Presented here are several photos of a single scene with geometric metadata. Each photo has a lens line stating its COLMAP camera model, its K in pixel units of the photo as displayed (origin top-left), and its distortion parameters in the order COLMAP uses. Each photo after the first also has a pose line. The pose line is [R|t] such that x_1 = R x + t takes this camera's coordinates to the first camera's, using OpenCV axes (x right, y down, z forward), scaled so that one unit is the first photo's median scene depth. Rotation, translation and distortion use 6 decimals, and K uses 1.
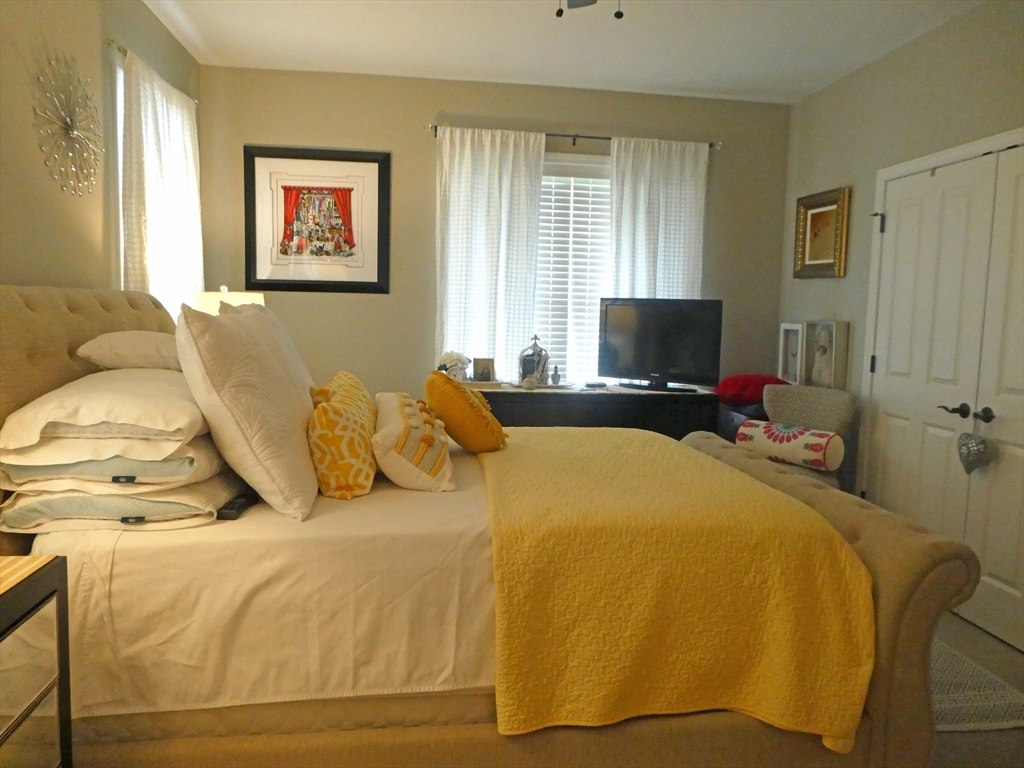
lens RADIAL K [[721.3, 0, 529.0], [0, 721.3, 366.5], [0, 0, 1]] dist [-0.004930, -0.003079]
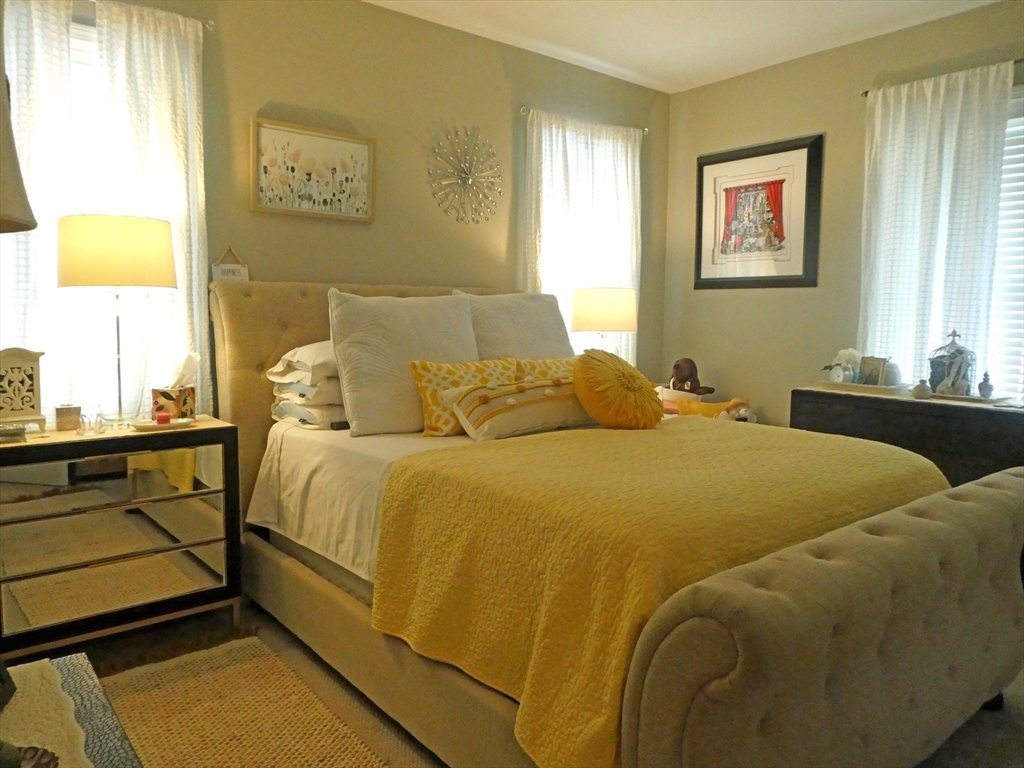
lens RADIAL K [[736.4, 0, 529.6], [0, 736.4, 369.8], [0, 0, 1]] dist [-0.002407, -0.001412]
pose [[0.543545, 0.045794, -0.838130, 0.411009], [-0.063175, 0.997910, 0.013554, 0.015739], [0.836999, 0.045581, 0.545302, 0.189597]]
